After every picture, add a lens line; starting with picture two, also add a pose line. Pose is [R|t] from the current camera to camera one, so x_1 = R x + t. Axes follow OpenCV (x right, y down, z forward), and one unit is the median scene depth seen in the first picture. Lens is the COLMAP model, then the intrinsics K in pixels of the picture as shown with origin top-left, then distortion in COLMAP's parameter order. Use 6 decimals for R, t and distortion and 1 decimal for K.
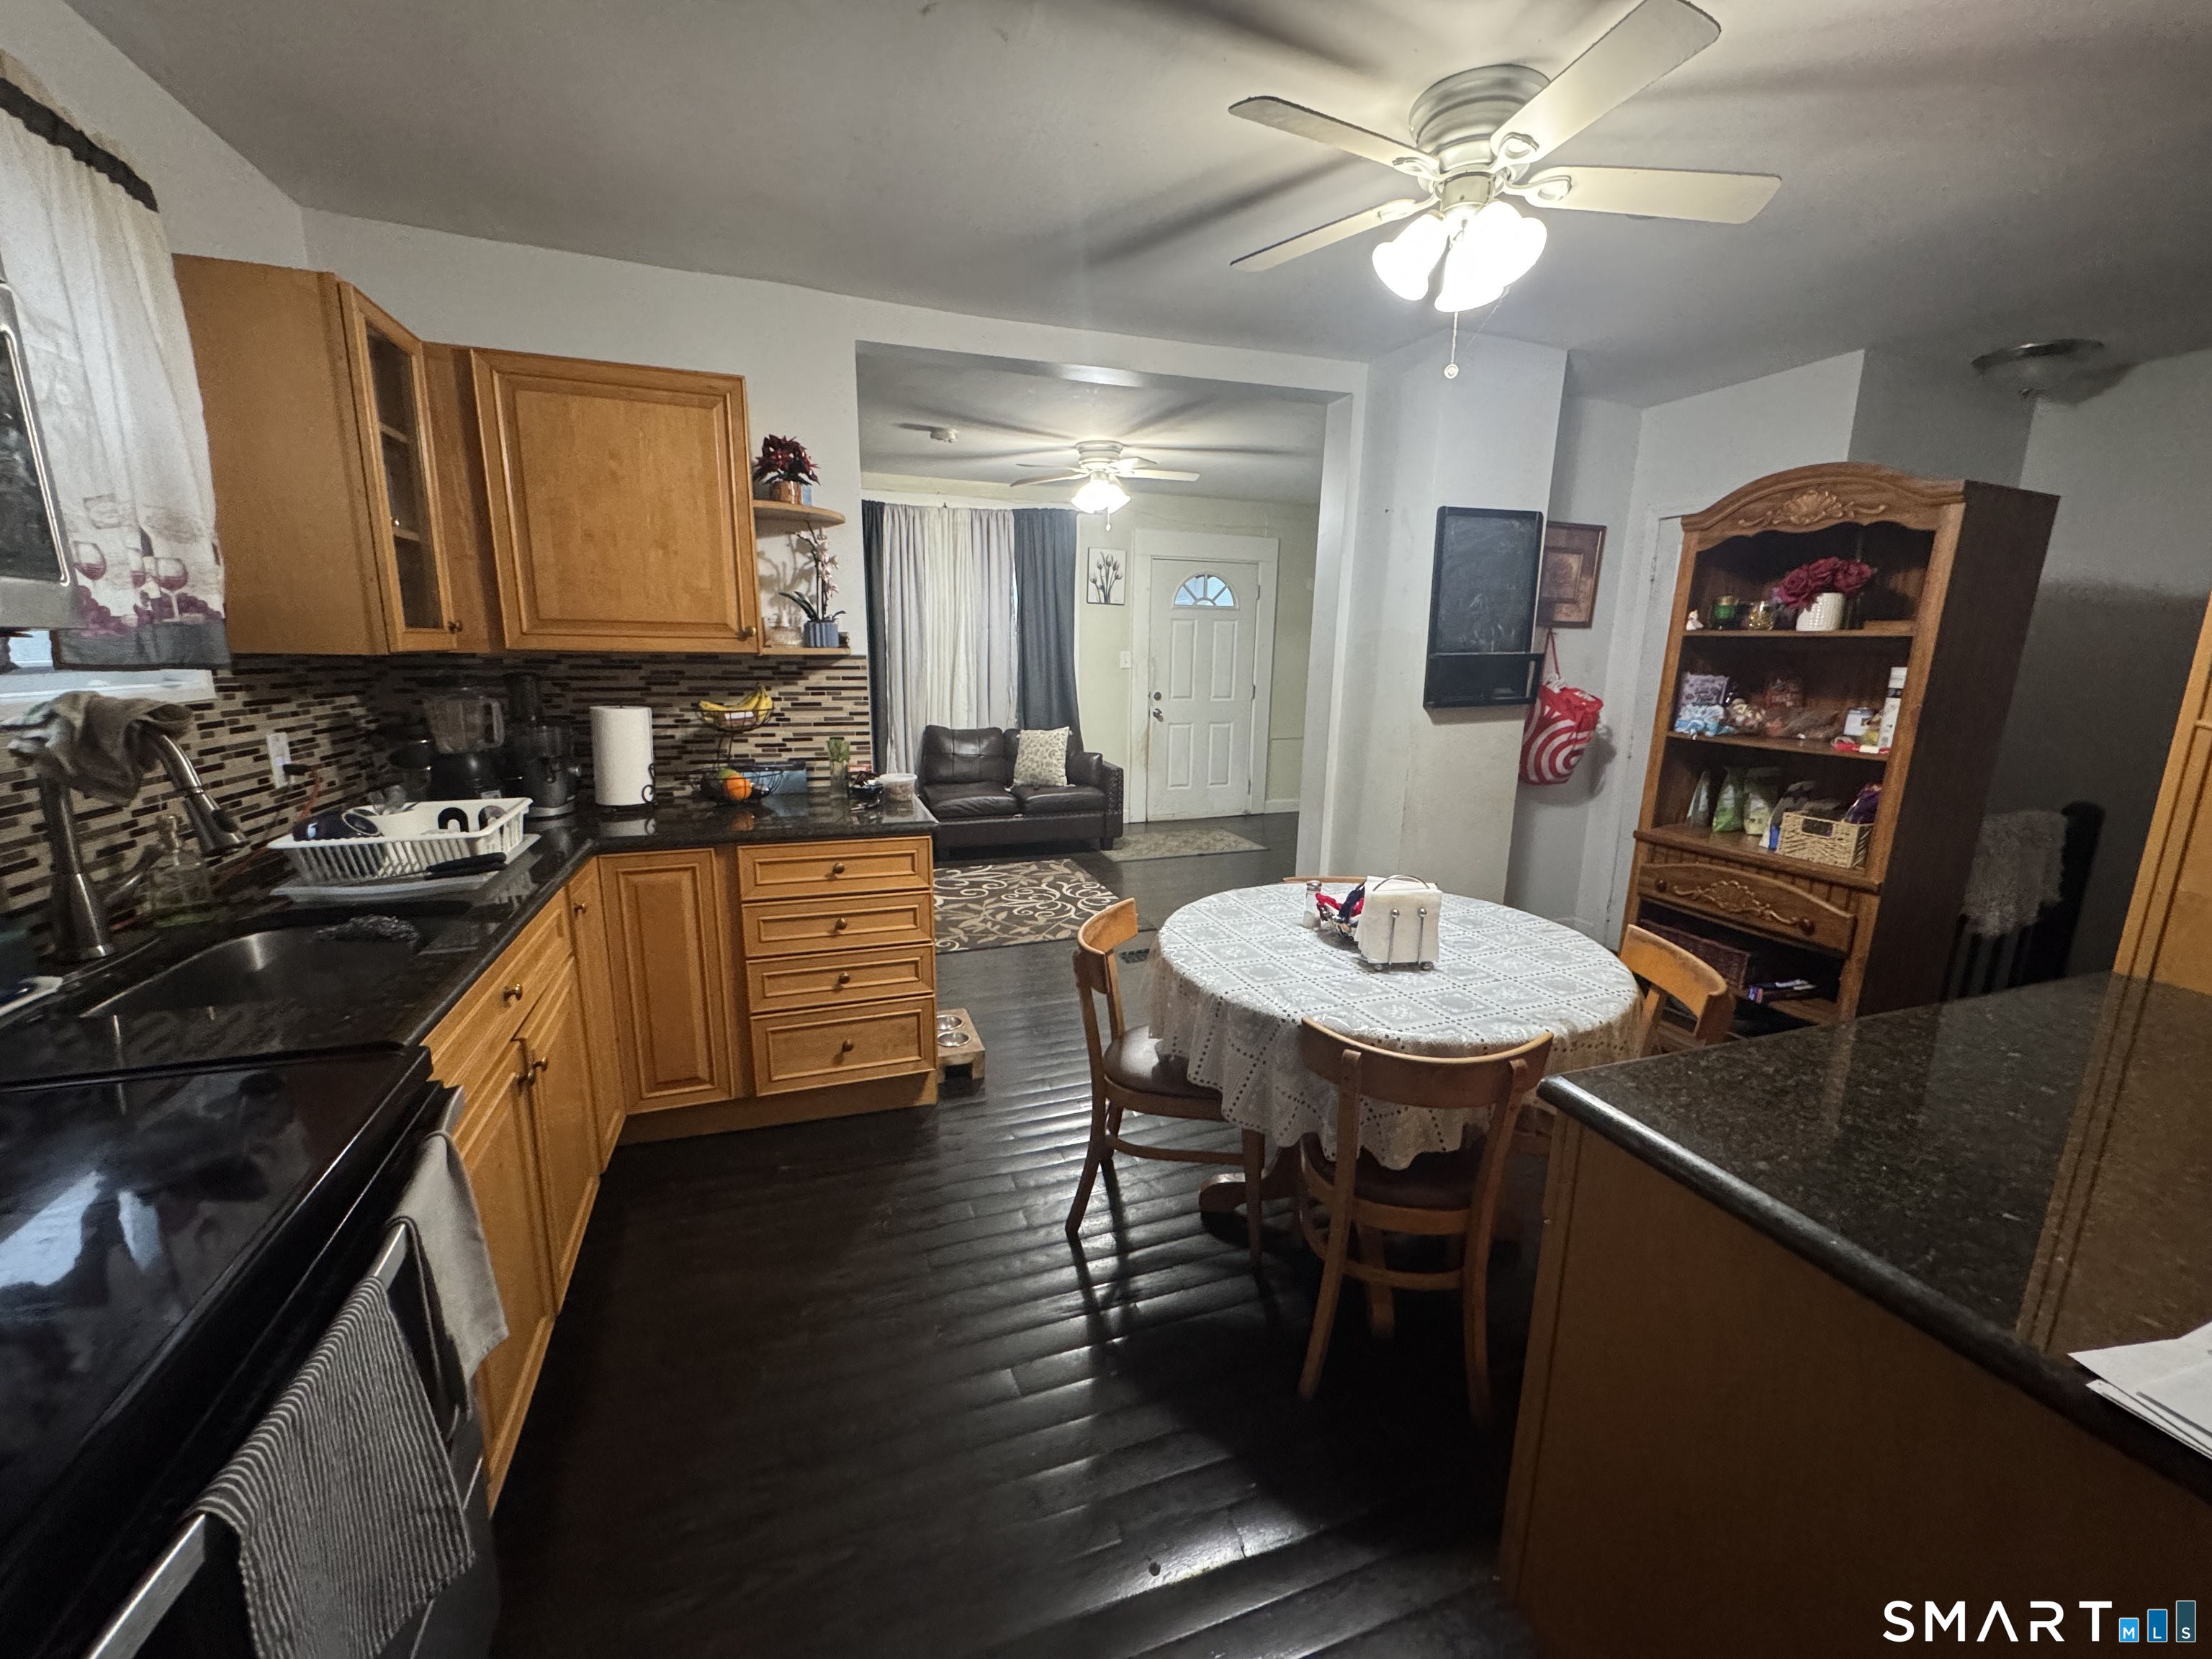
lens RADIAL K [[881.2, 0, 1105.8], [0, 881.2, 830.9], [0, 0, 1]] dist [-0.005534, 0.000328]
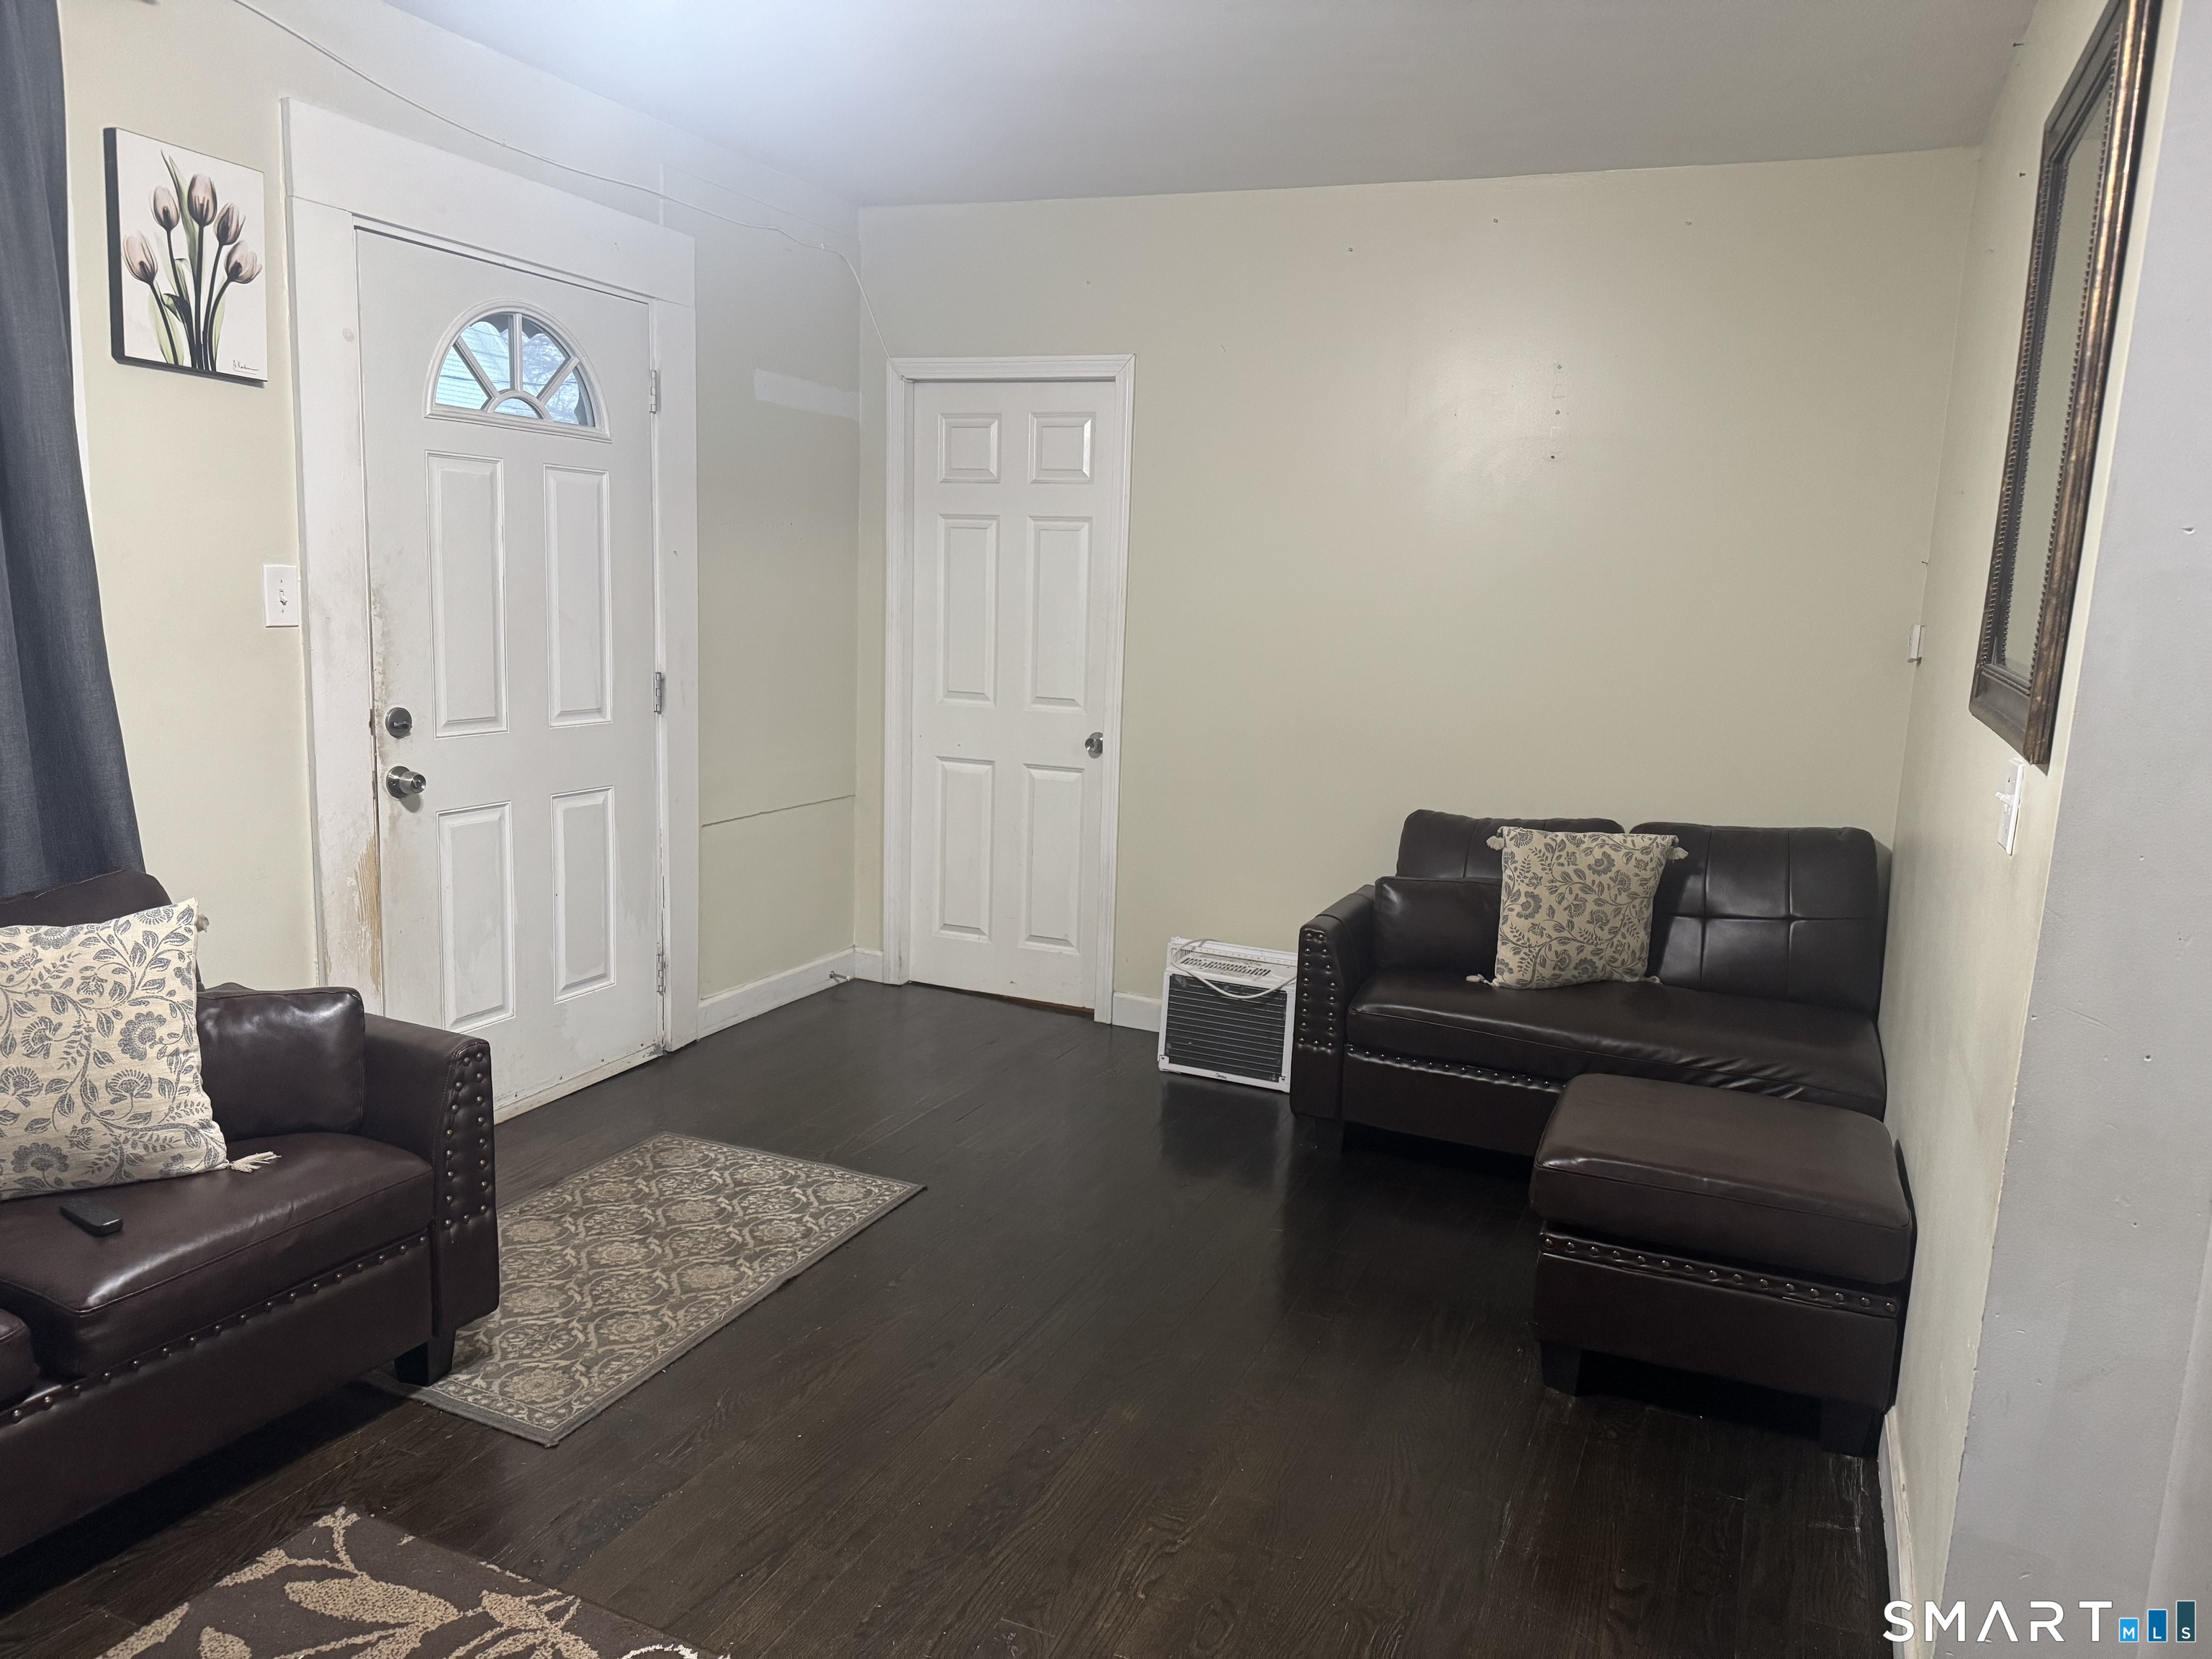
lens RADIAL K [[1557.8, 0, 1104.7], [0, 1557.8, 831.9], [0, 0, 1]] dist [0.001365, -0.001236]
pose [[0.691105, -0.101332, 0.715616, -0.148042], [0.119027, 0.992561, 0.025598, -0.106113], [-0.712886, 0.067486, 0.698025, 0.502810]]
